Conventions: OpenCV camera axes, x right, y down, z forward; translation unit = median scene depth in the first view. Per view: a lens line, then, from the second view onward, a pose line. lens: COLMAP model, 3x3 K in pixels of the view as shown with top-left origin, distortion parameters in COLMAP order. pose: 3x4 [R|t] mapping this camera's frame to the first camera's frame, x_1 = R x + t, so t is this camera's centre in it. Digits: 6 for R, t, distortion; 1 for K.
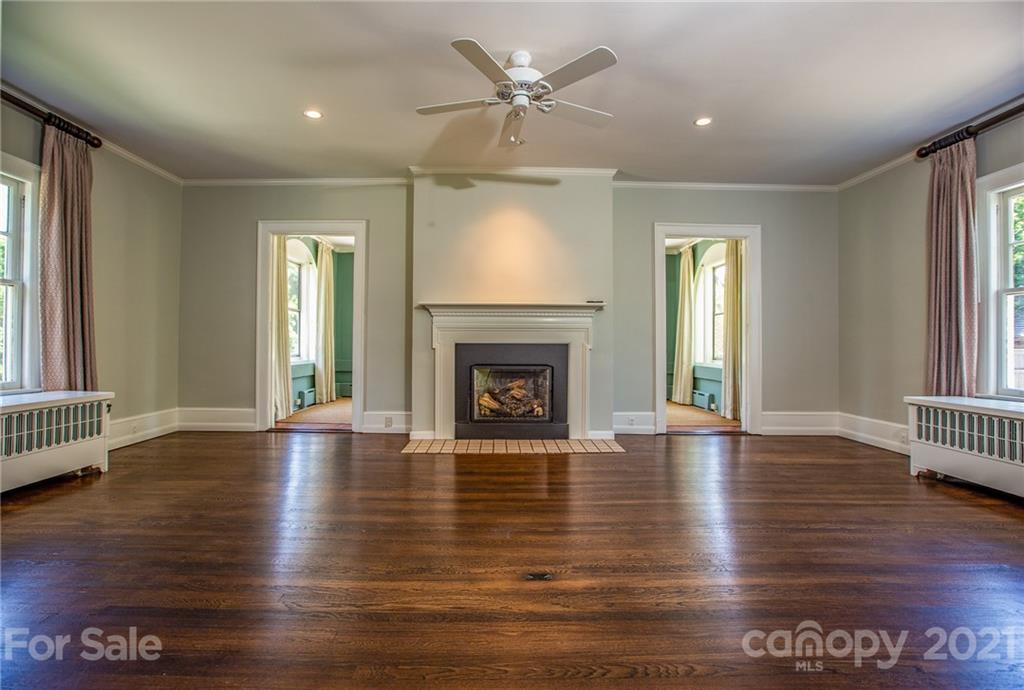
lens RADIAL K [[465.7, 0, 512.0], [0, 465.7, 345.0], [0, 0, 1]] dist [-0.033968, 0.000440]
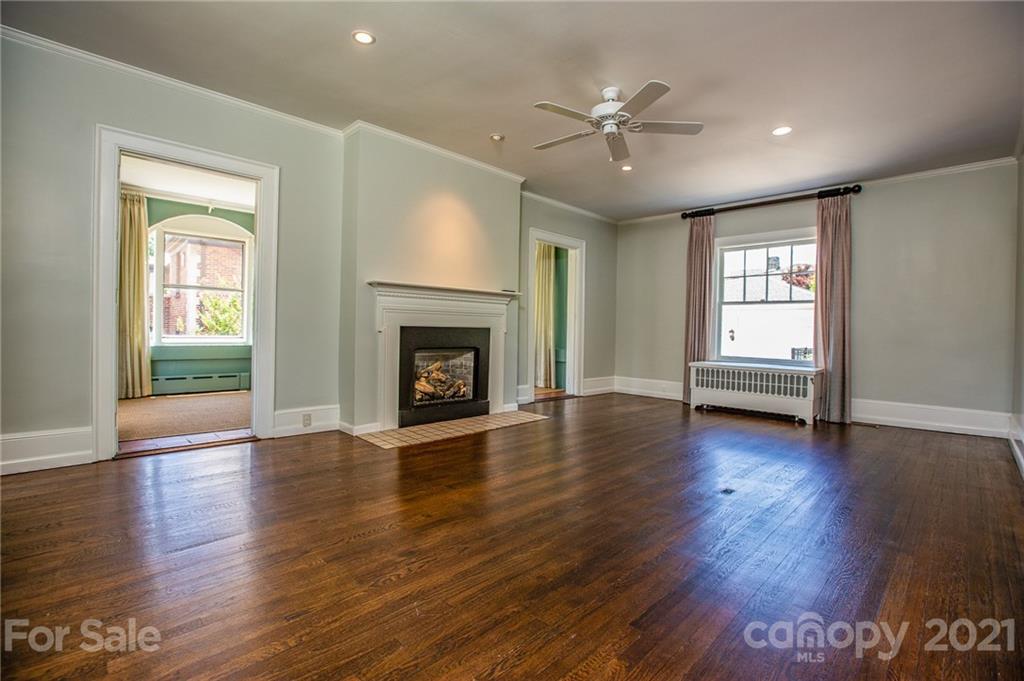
lens RADIAL K [[464.9, 0, 508.8], [0, 464.9, 336.1], [0, 0, 1]] dist [-0.055596, 0.018963]
pose [[0.720671, -0.000937, 0.693276, -0.606701], [-0.015926, 0.999713, 0.017906, -0.003196], [-0.693094, -0.023946, 0.720449, 0.180133]]
